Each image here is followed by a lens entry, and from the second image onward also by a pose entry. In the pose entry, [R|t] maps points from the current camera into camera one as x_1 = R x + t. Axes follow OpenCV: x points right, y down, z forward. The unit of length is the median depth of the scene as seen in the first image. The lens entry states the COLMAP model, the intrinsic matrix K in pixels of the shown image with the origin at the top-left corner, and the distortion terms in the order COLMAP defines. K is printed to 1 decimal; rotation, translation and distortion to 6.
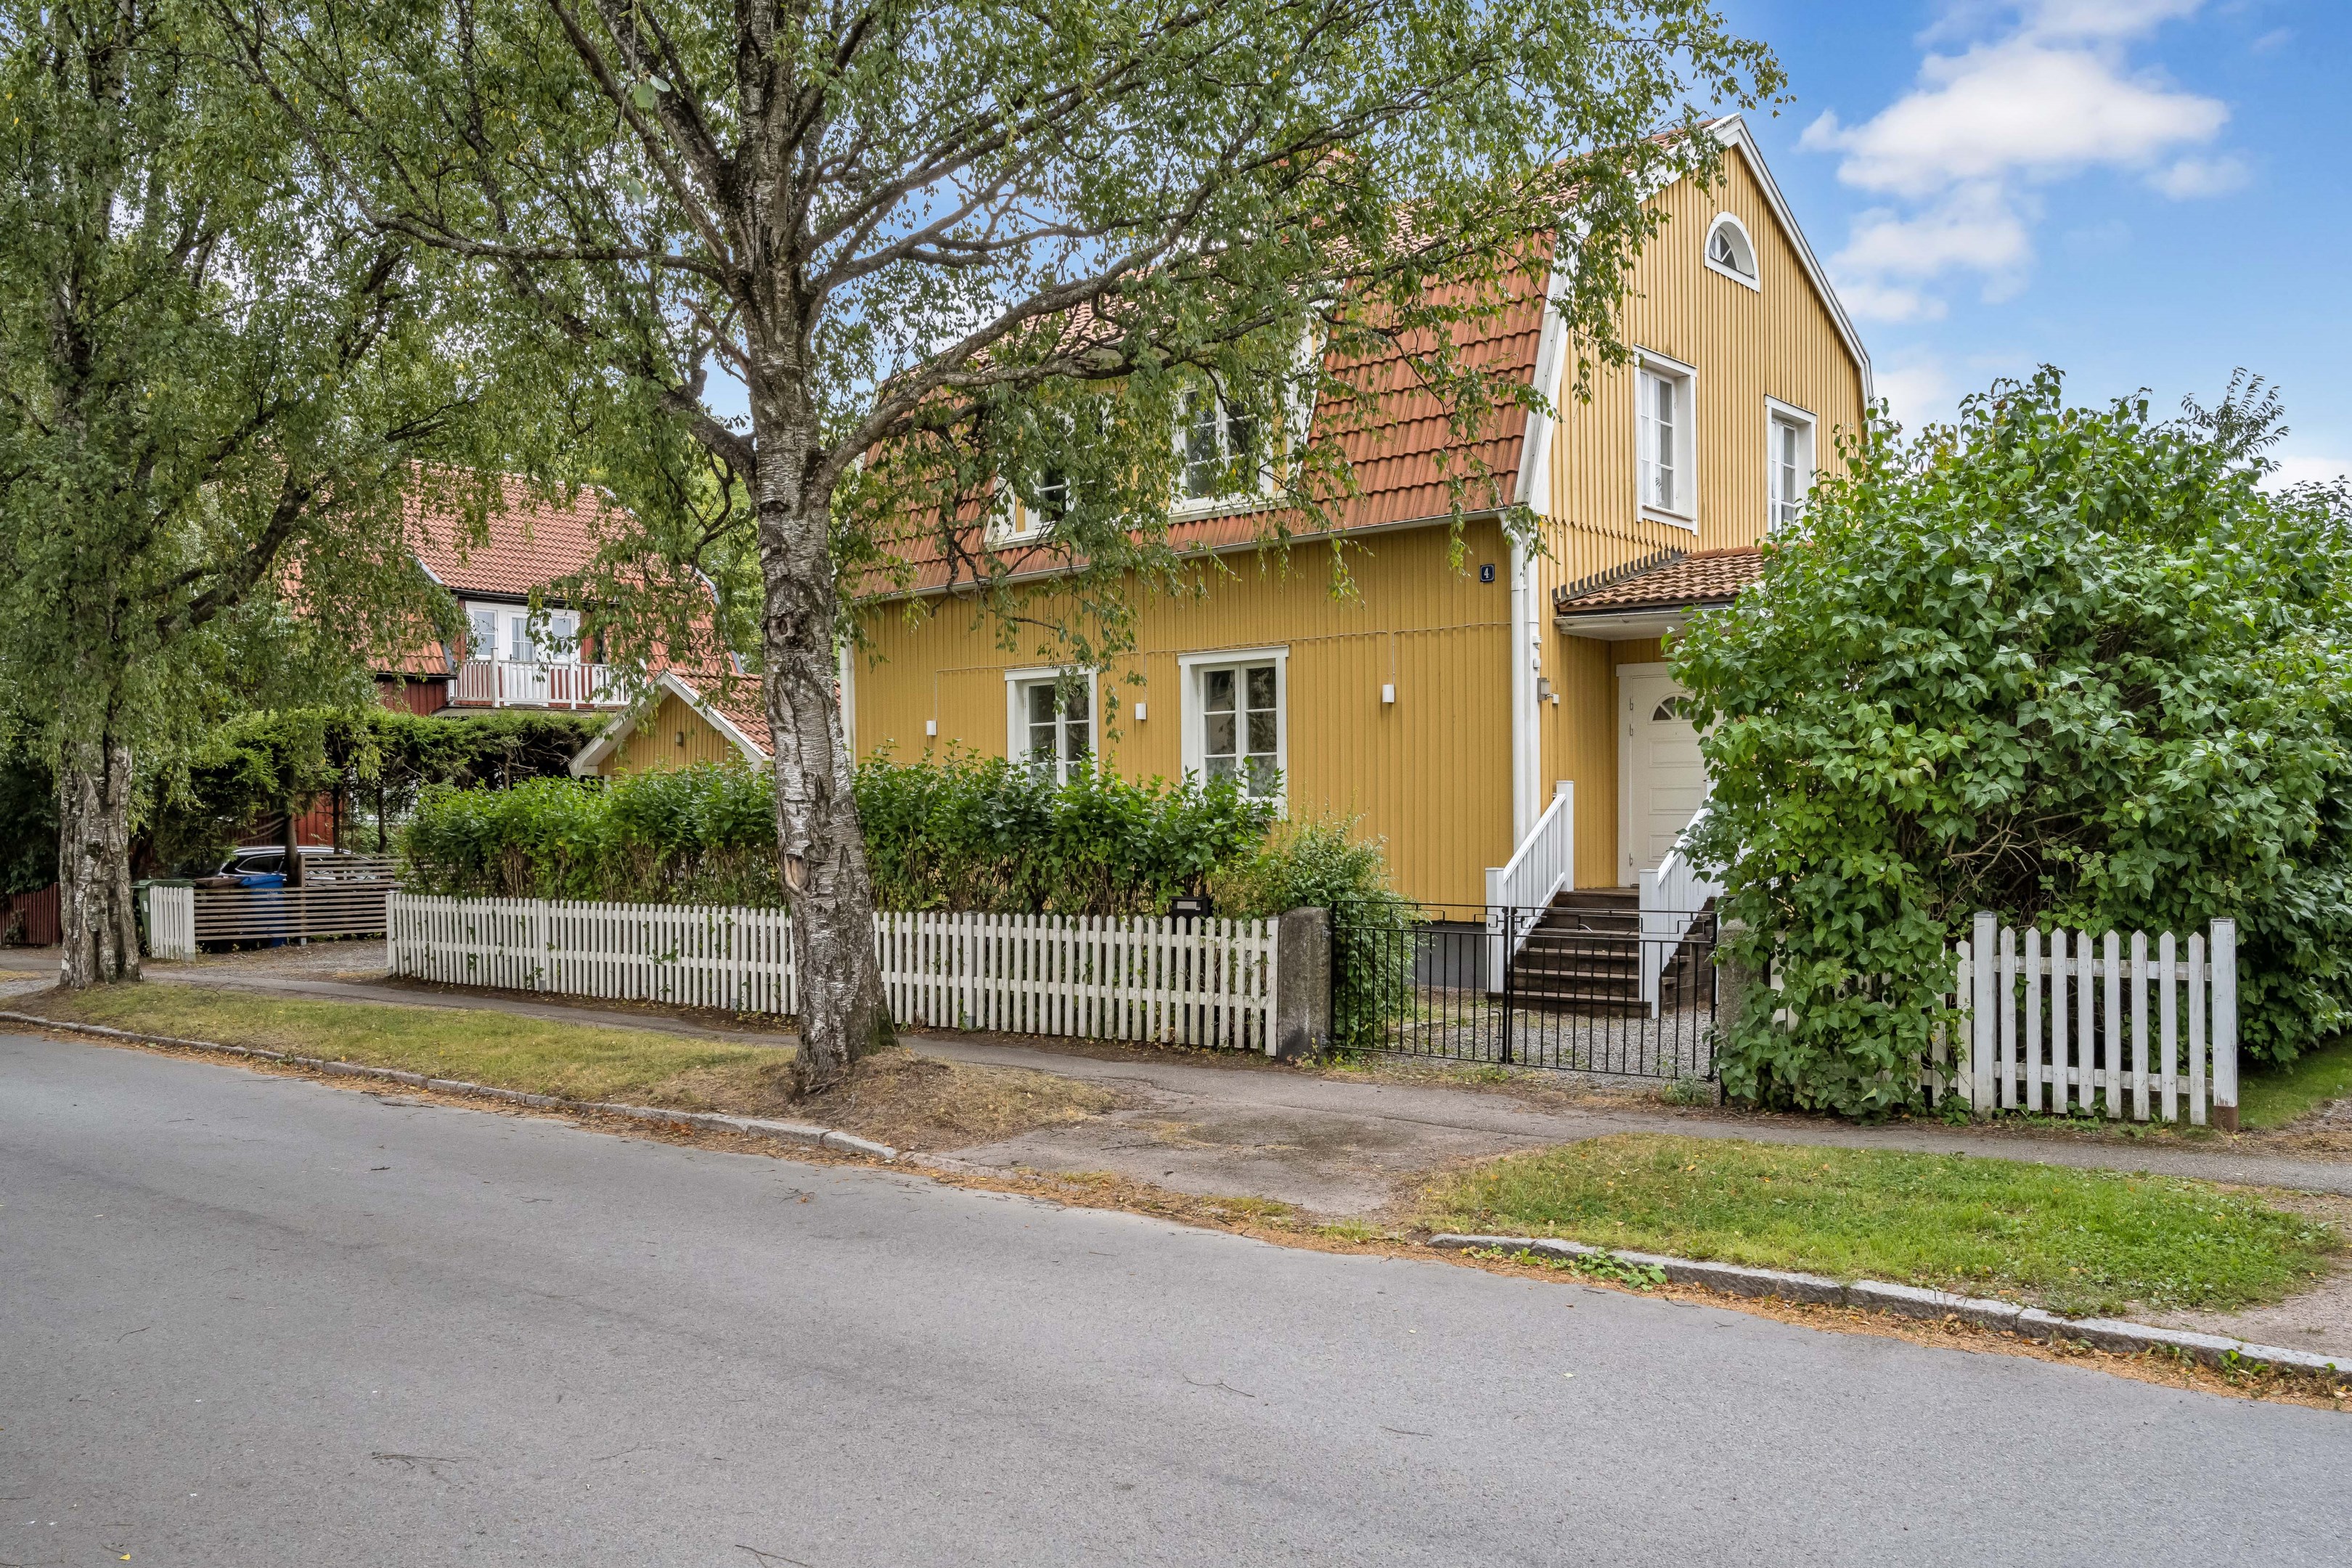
lens RADIAL K [[1987.4, 0, 1176.0], [0, 1987.4, 784.0], [0, 0, 1]] dist [-0.005748, -0.004394]
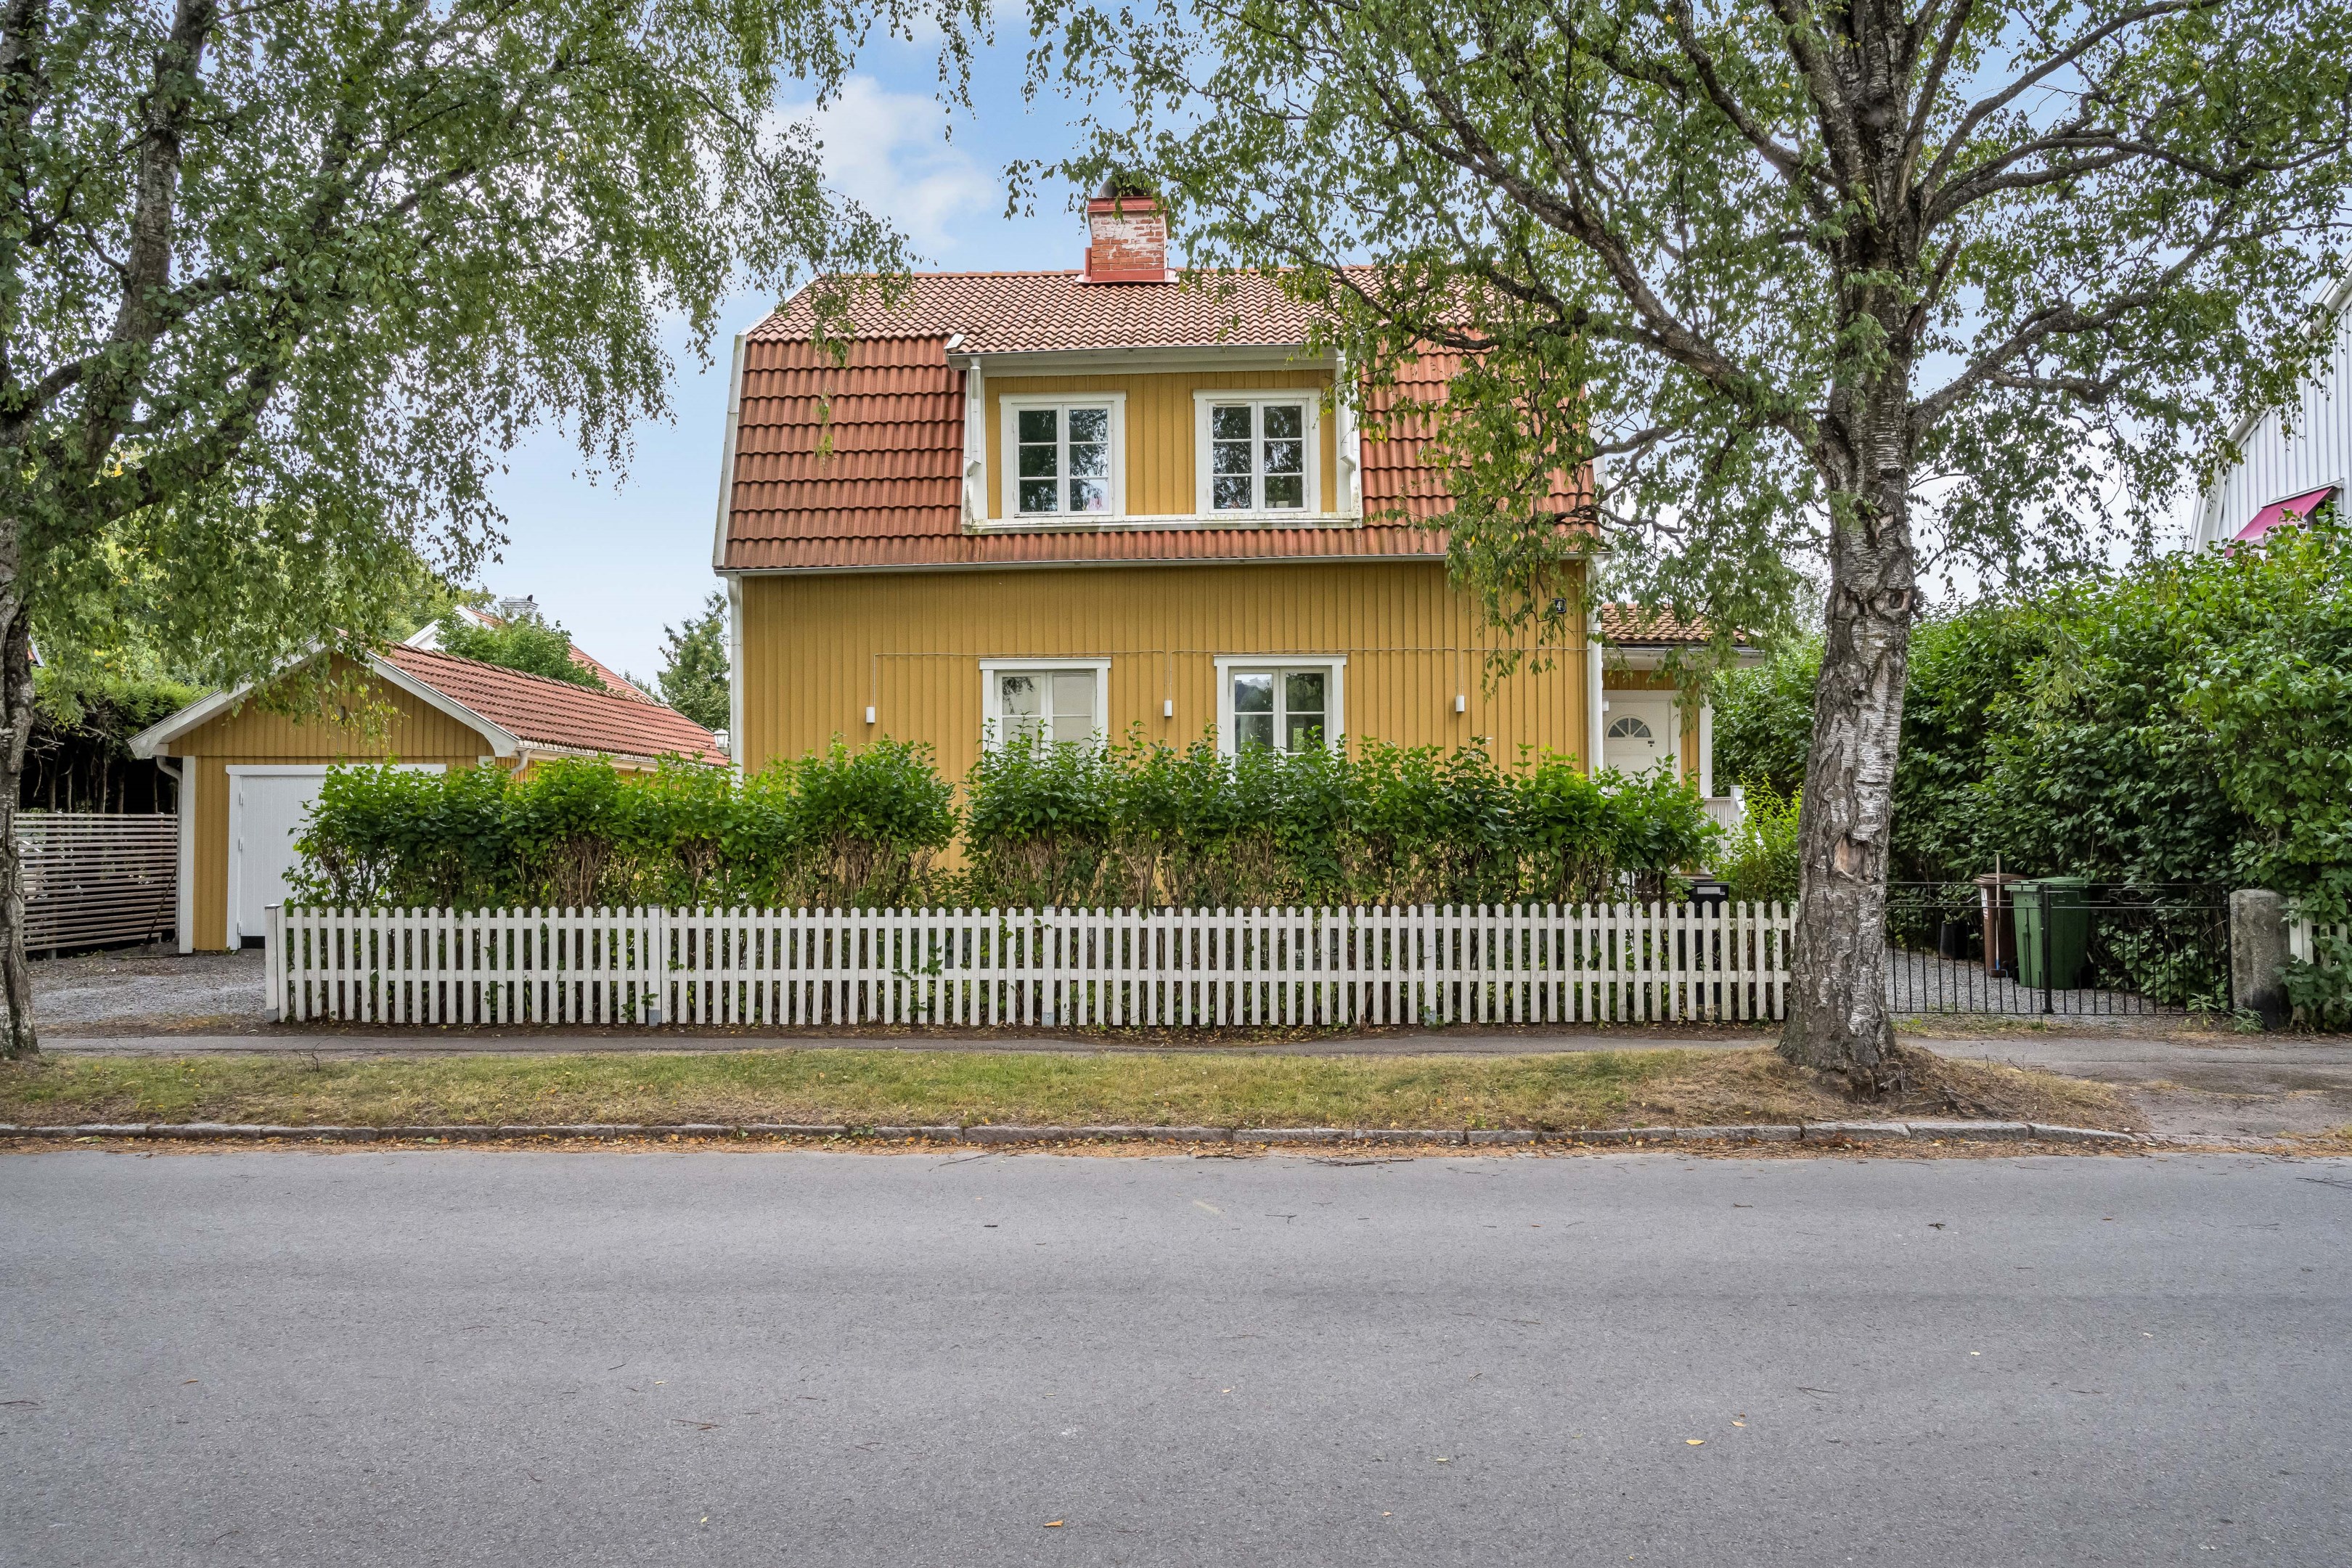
lens RADIAL K [[1628.6, 0, 1176.0], [0, 1628.6, 784.0], [0, 0, 1]] dist [-0.005761, 0.001079]
pose [[0.785909, 0.021316, 0.617974, -0.775257], [-0.014619, 0.999767, -0.015894, 0.021910], [-0.618169, 0.003457, 0.786038, 0.493118]]
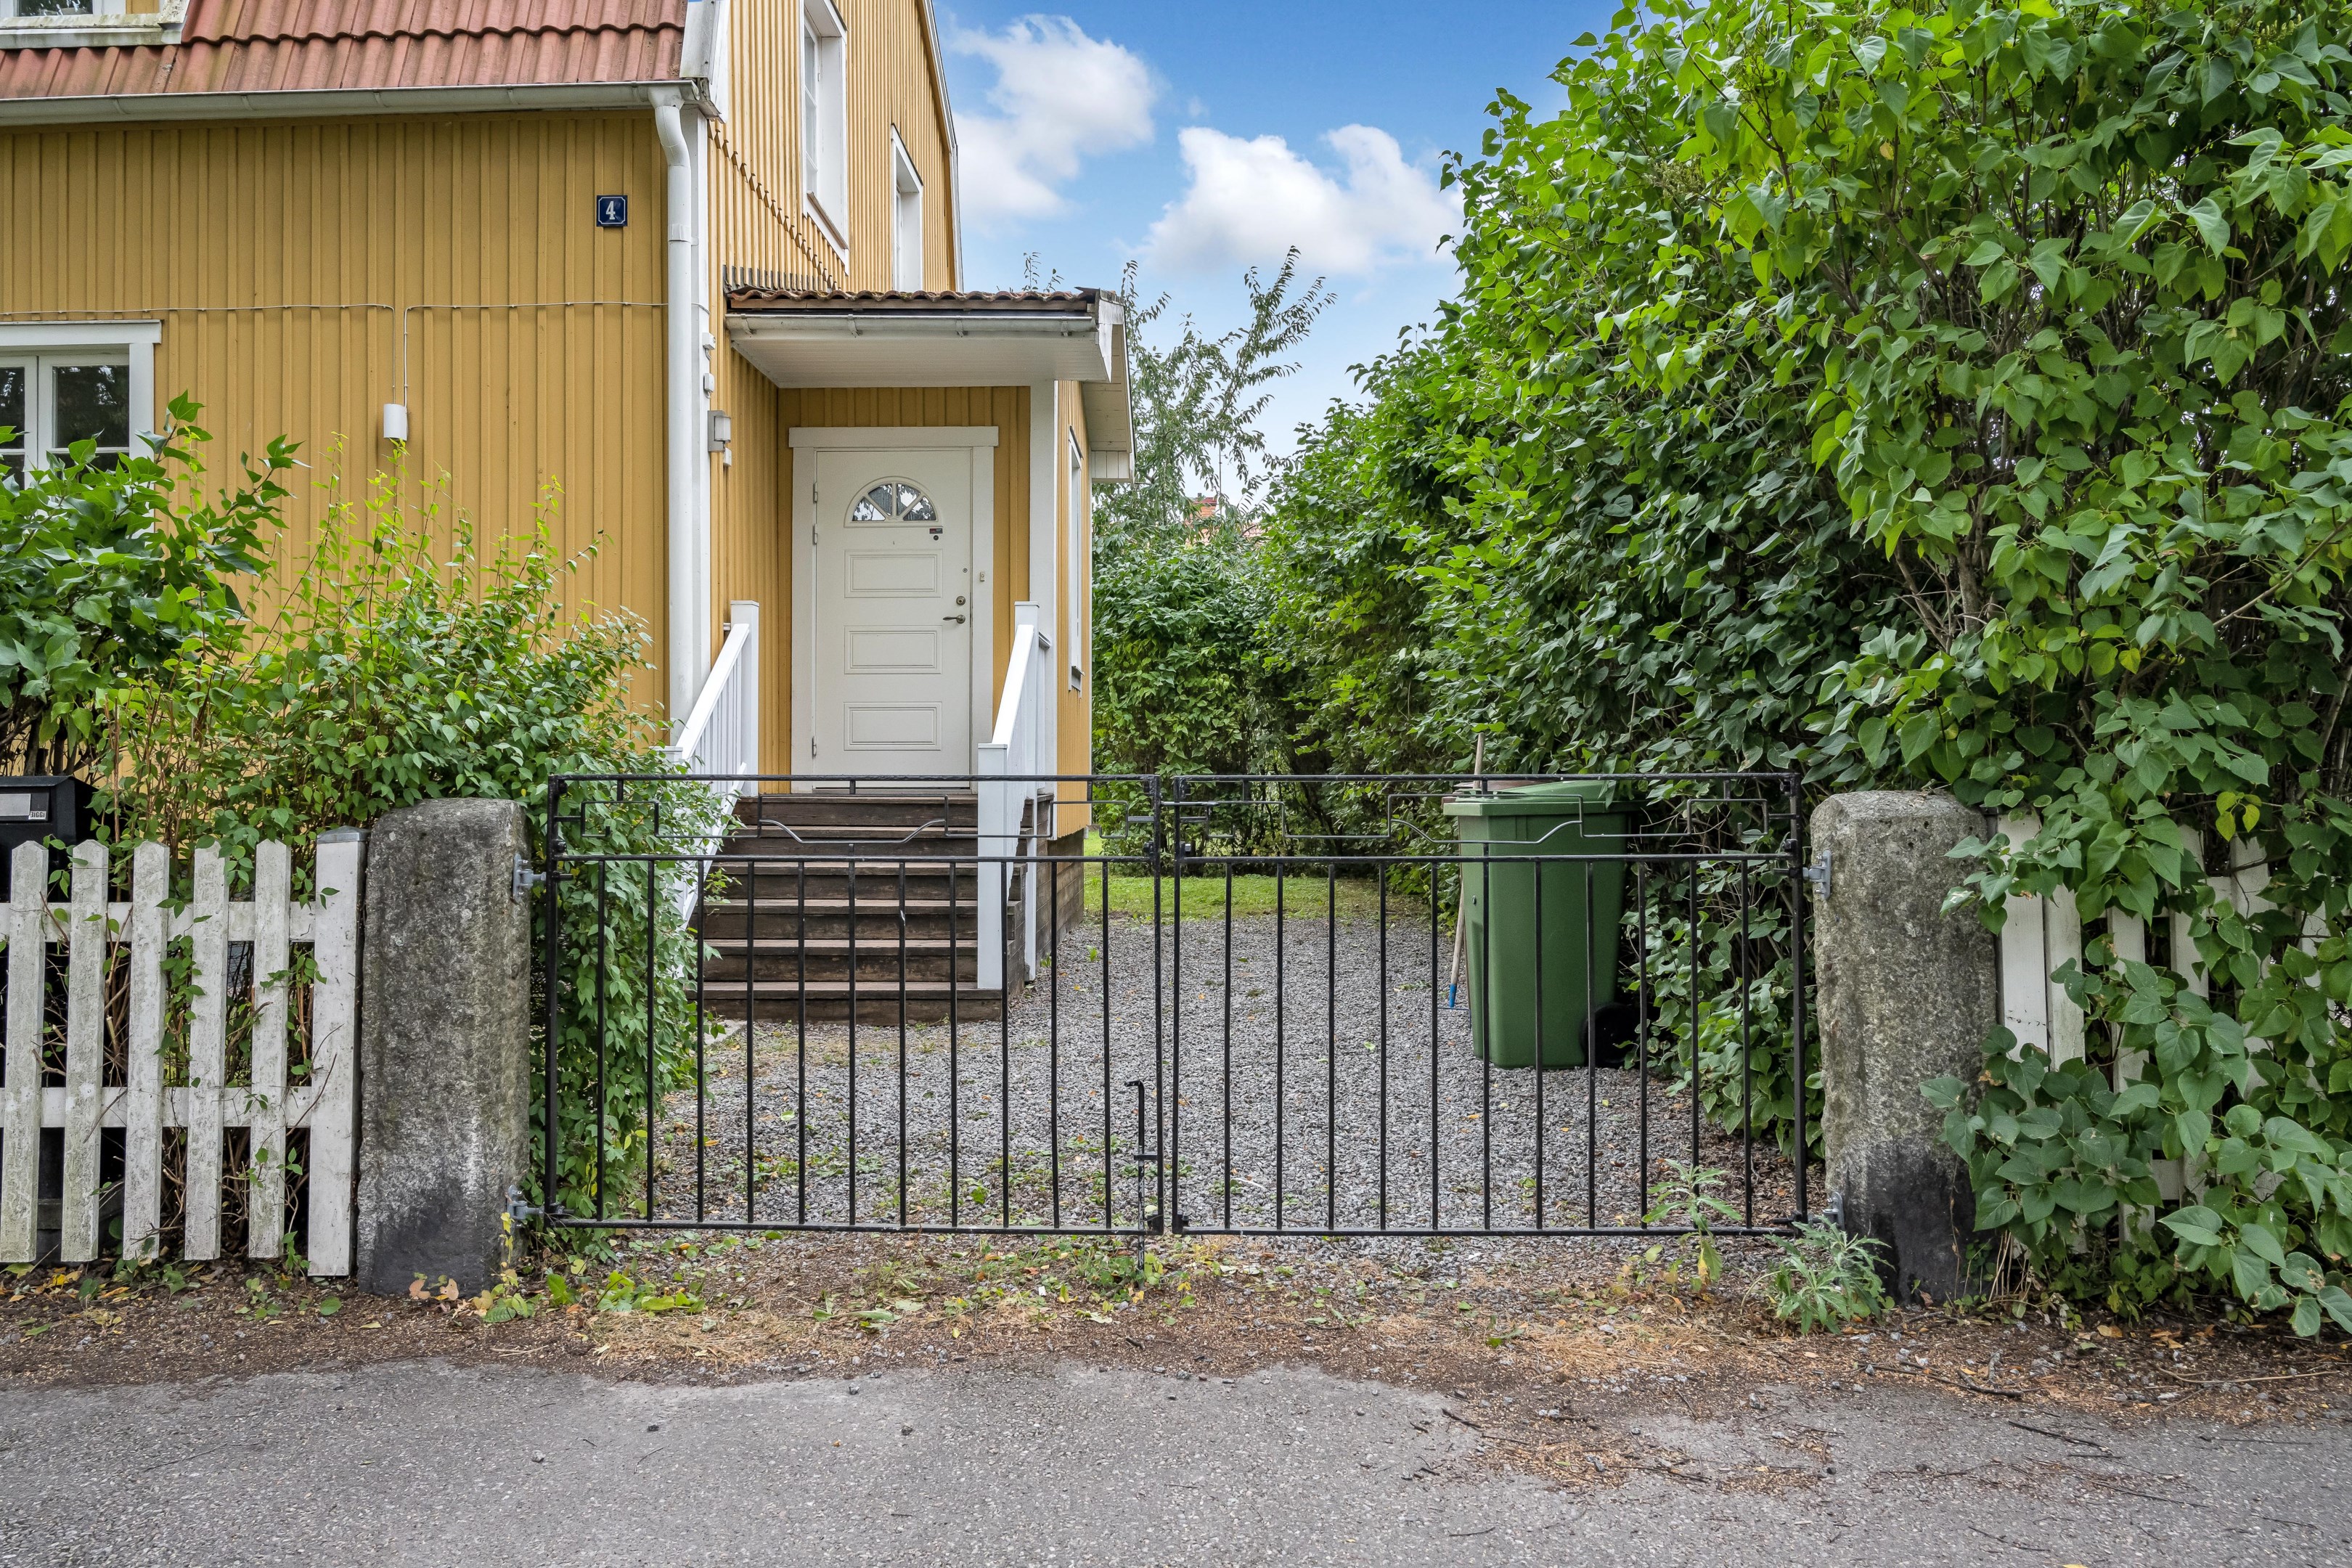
lens RADIAL K [[1714.8, 0, 1165.1], [0, 1714.8, 744.9], [0, 0, 1]] dist [-0.000656, 0.001216]
pose [[0.783479, 0.011971, 0.621303, -0.017358], [-0.009454, 0.999928, -0.007344, 0.052586], [-0.621347, -0.000120, 0.783536, 0.687986]]
